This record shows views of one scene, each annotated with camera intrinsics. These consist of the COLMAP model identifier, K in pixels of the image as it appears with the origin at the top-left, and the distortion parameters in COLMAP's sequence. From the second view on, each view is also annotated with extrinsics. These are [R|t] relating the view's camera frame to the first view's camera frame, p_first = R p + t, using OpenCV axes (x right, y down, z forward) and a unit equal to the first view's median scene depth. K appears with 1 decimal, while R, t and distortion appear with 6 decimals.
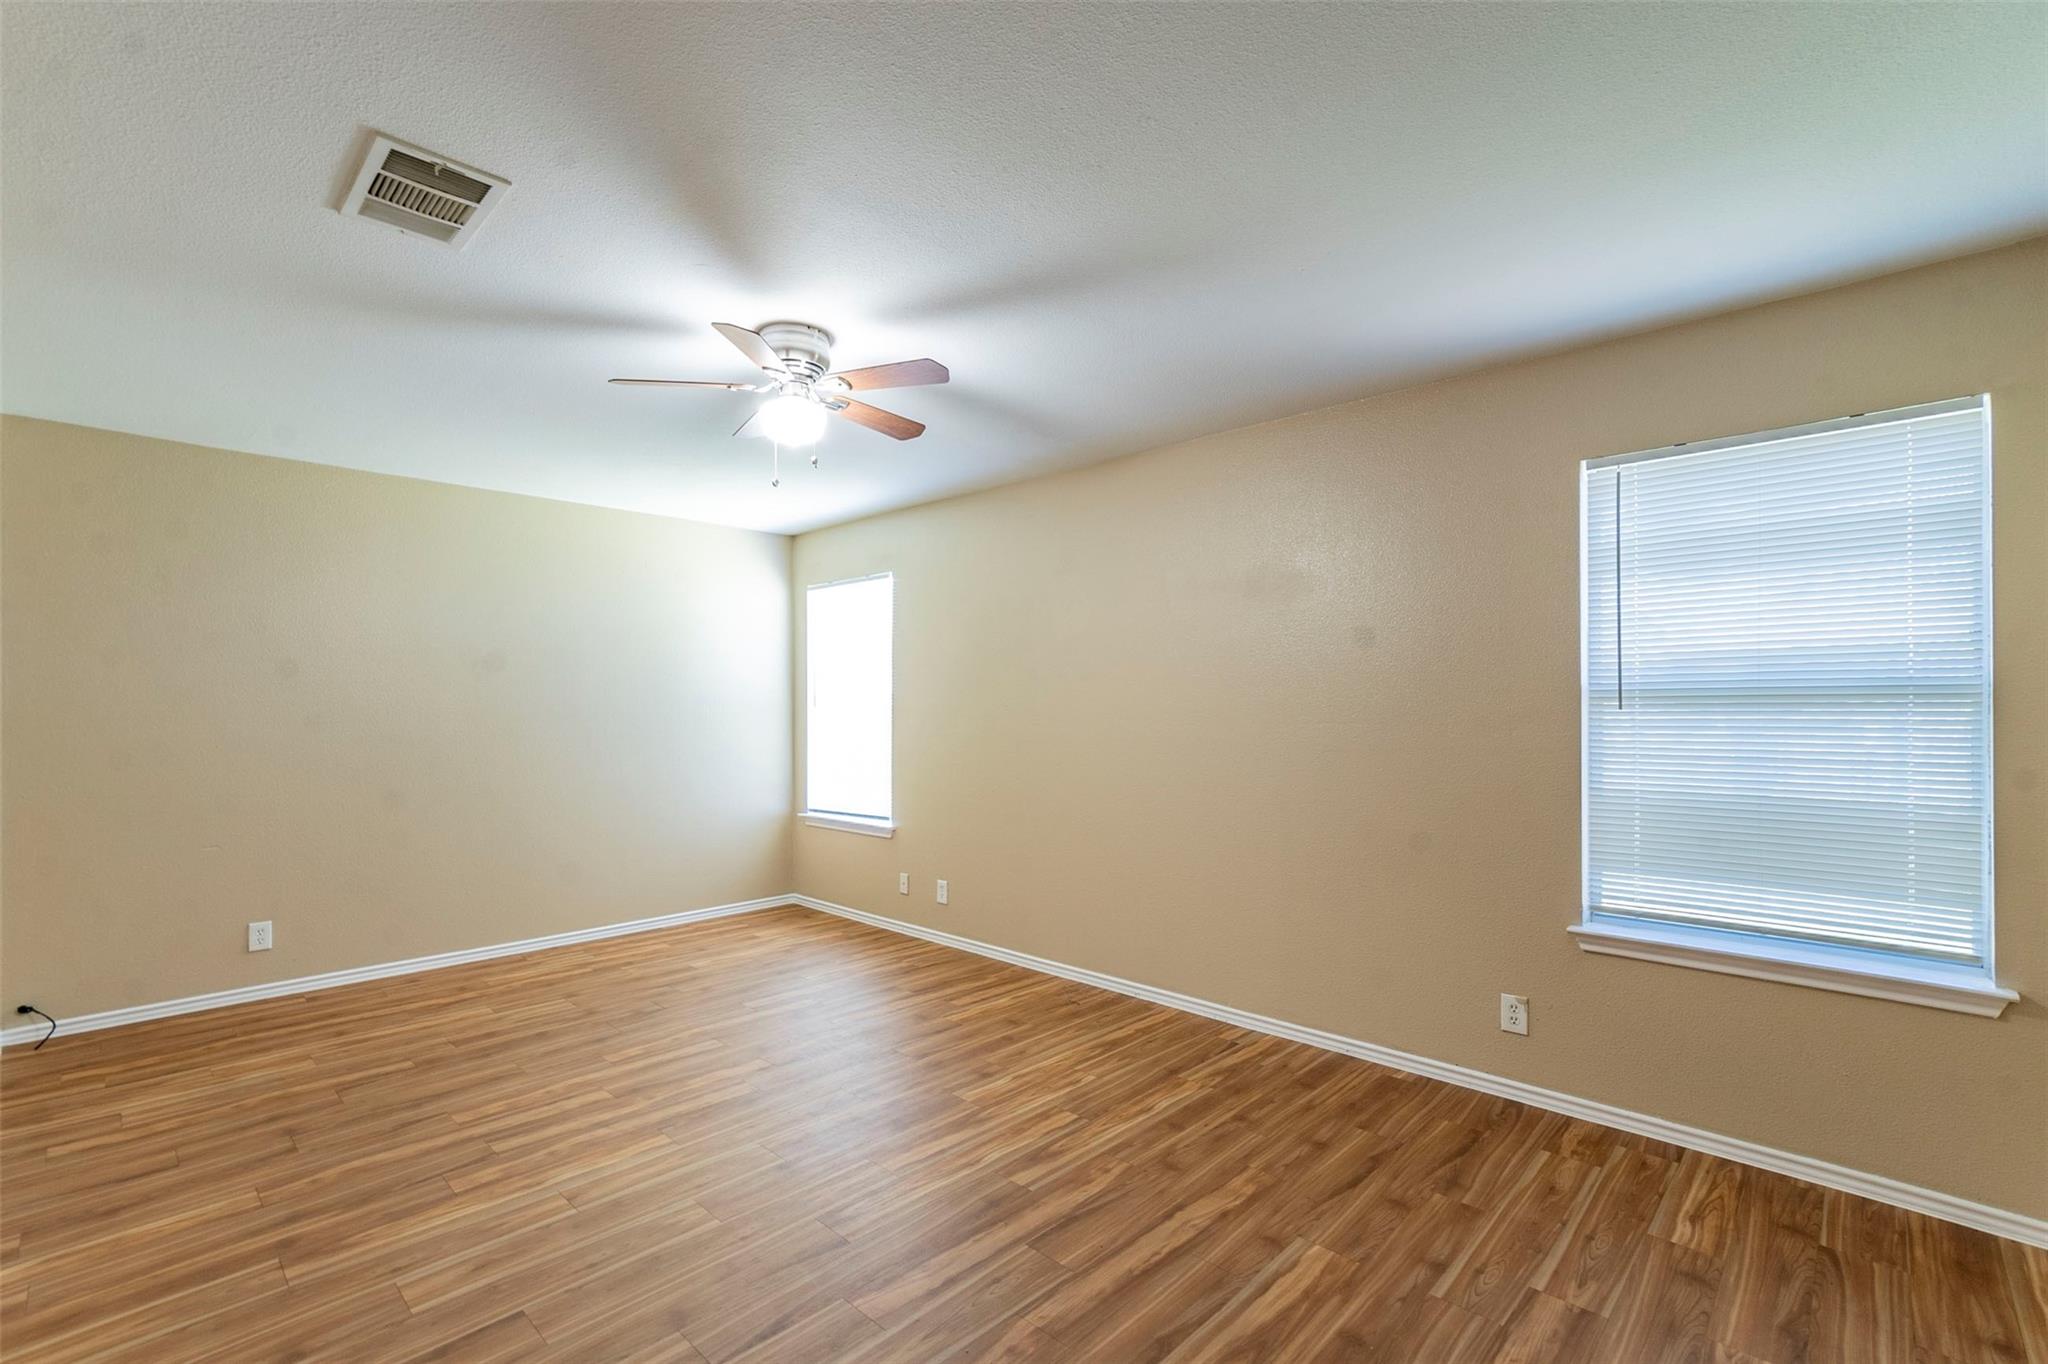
lens RADIAL K [[900.9, 0, 998.1], [0, 900.9, 710.1], [0, 0, 1]] dist [-0.003922, 0.000801]
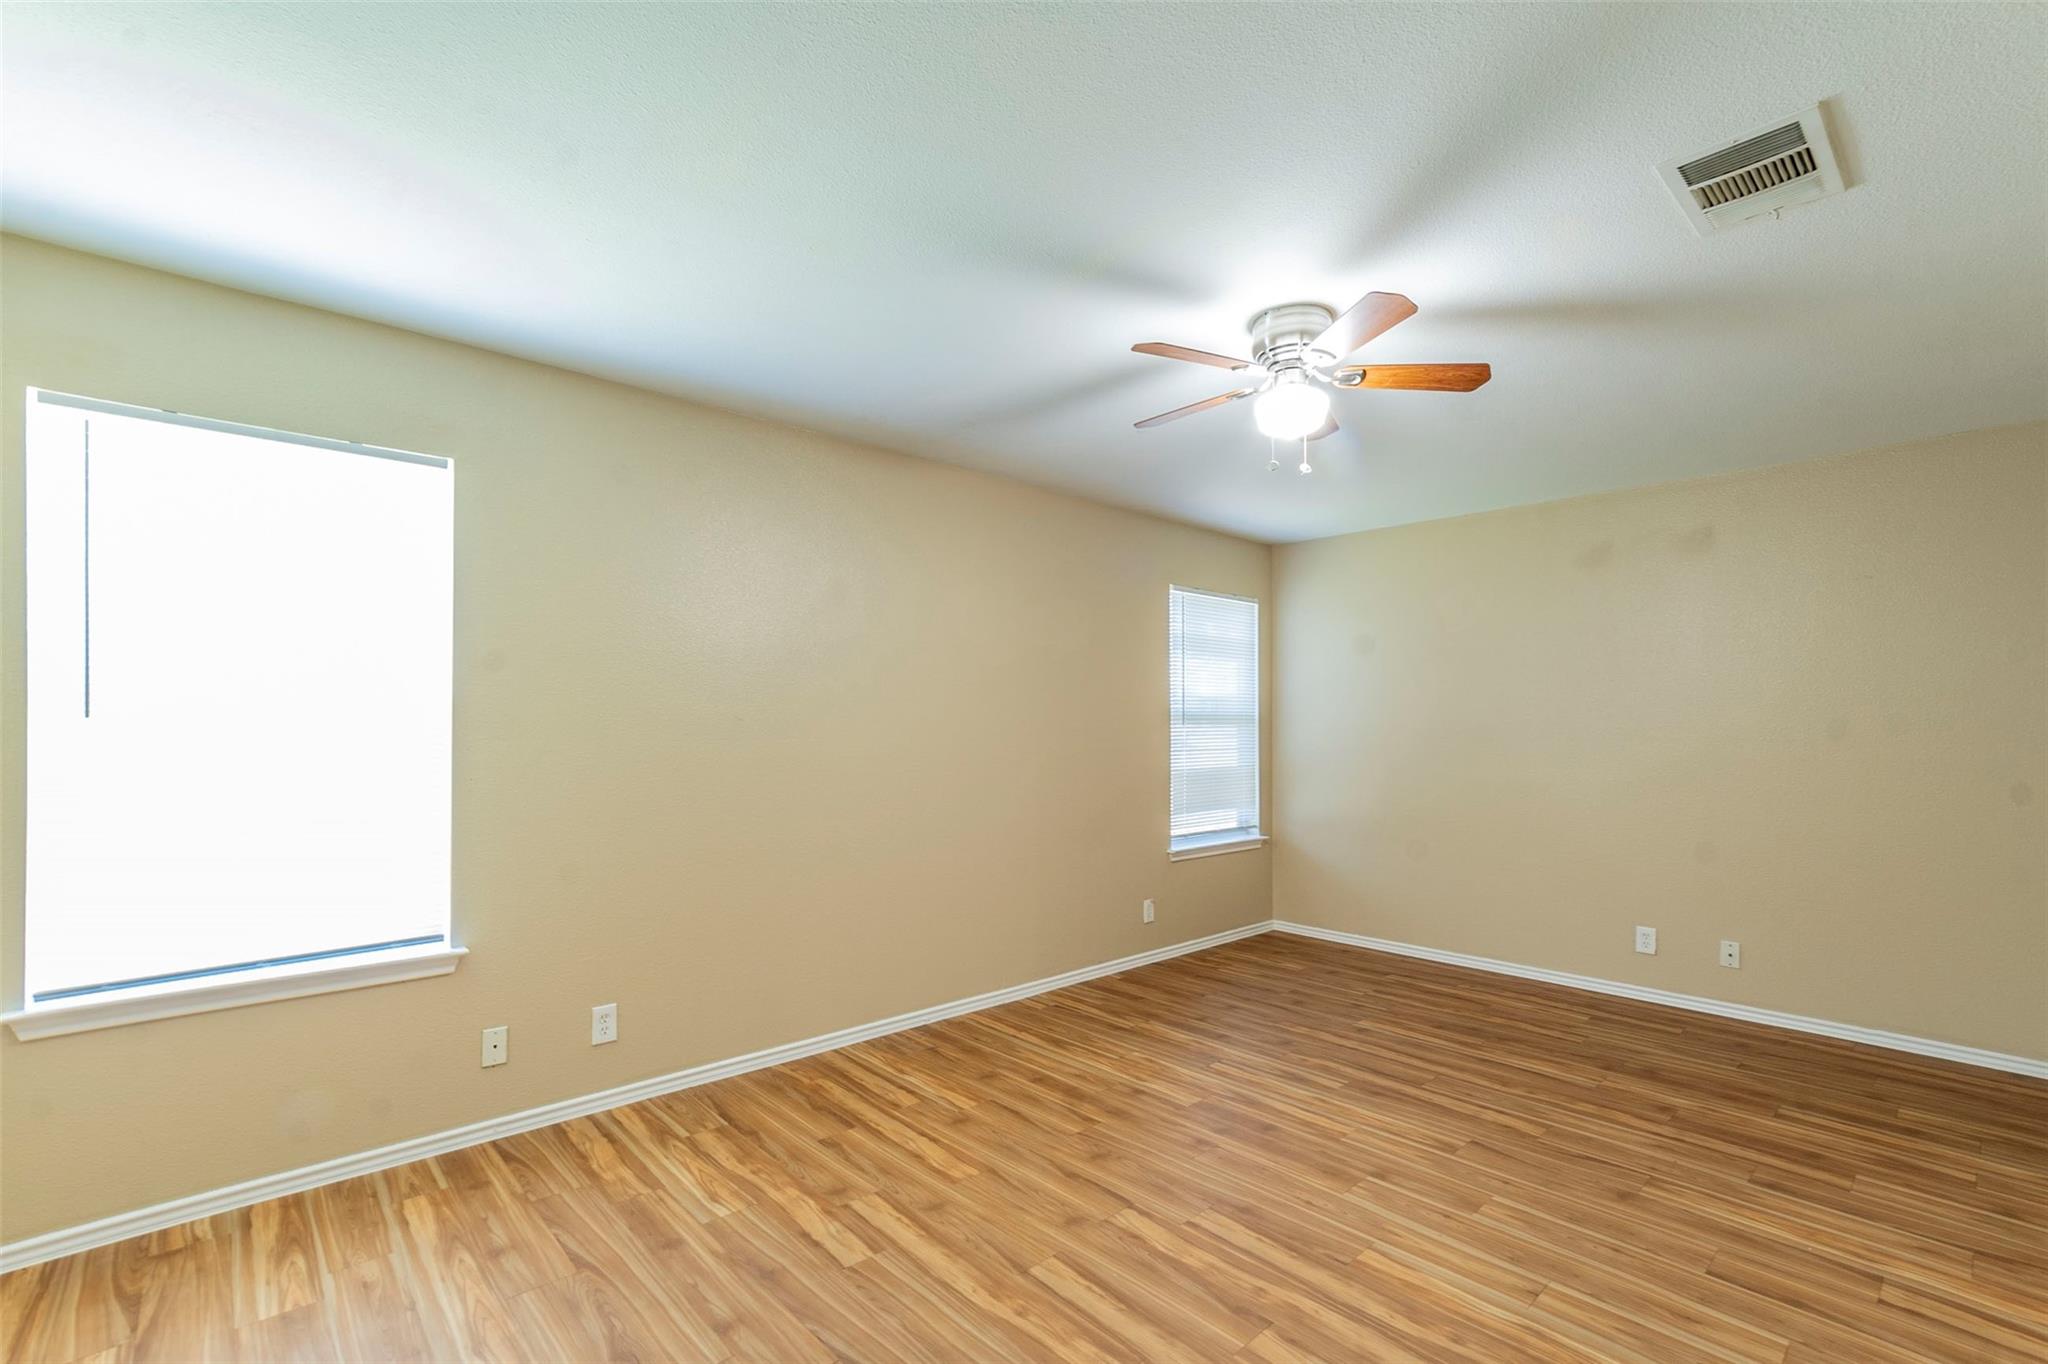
lens RADIAL K [[916.4, 0, 989.0], [0, 916.4, 726.4], [0, 0, 1]] dist [-0.015132, 0.008887]
pose [[0.068690, -0.001072, 0.997637, -1.086775], [-0.000389, 0.999999, 0.001101, -0.000743], [-0.997638, -0.000464, 0.068689, 1.149533]]
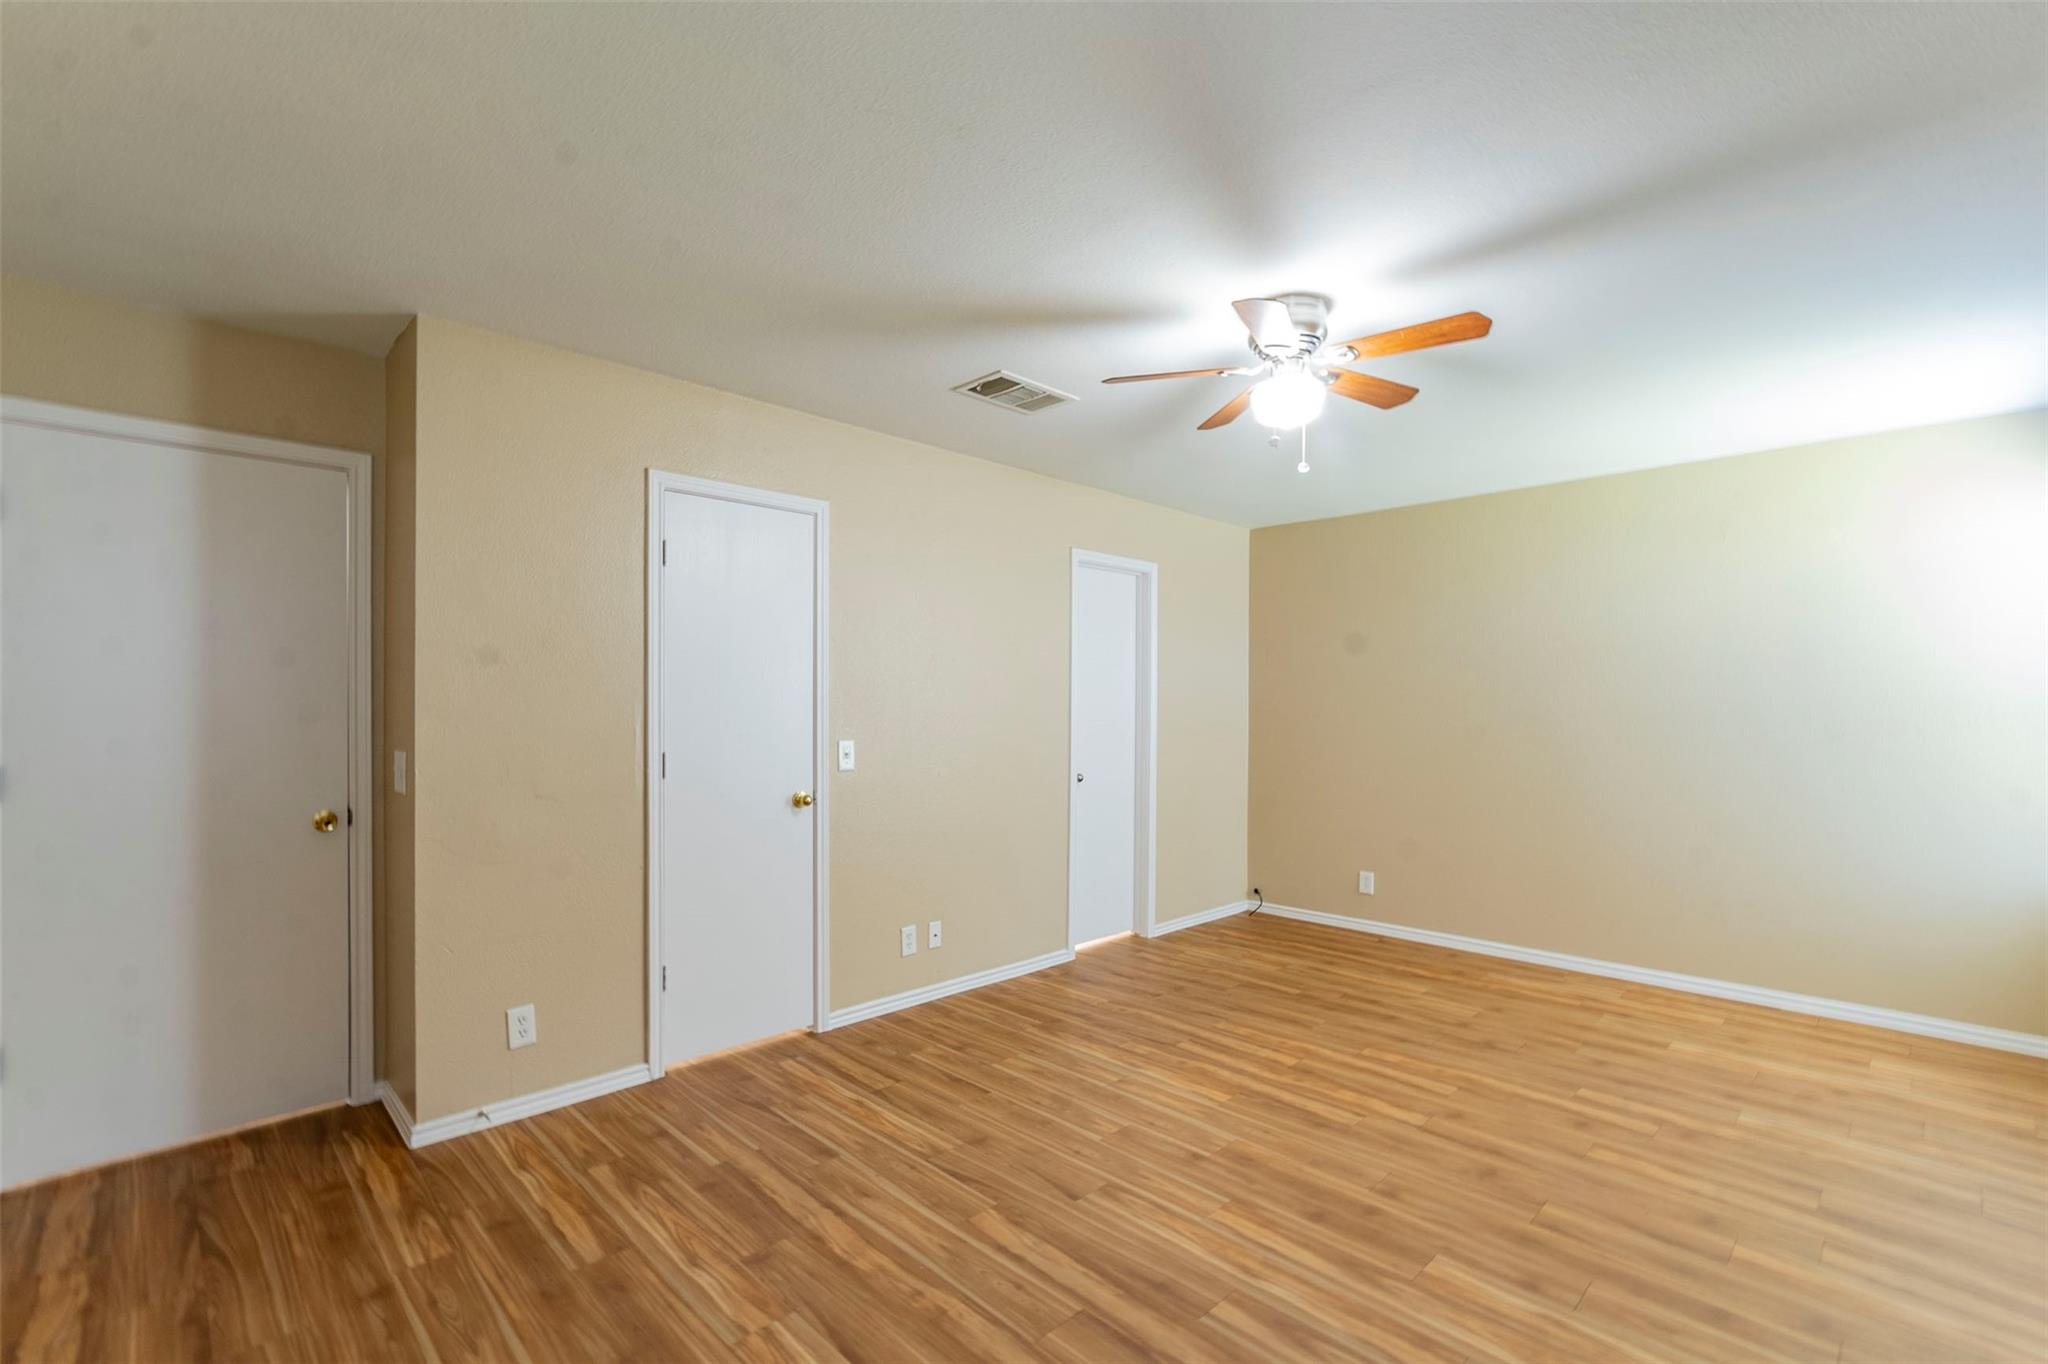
lens RADIAL K [[900.9, 0, 998.1], [0, 900.9, 710.1], [0, 0, 1]] dist [-0.003922, 0.000801]
pose [[-0.020269, 0.007084, -0.999769, 0.657744], [-0.007372, 0.999947, 0.007234, -0.004235], [0.999767, 0.007517, -0.020216, 0.664238]]
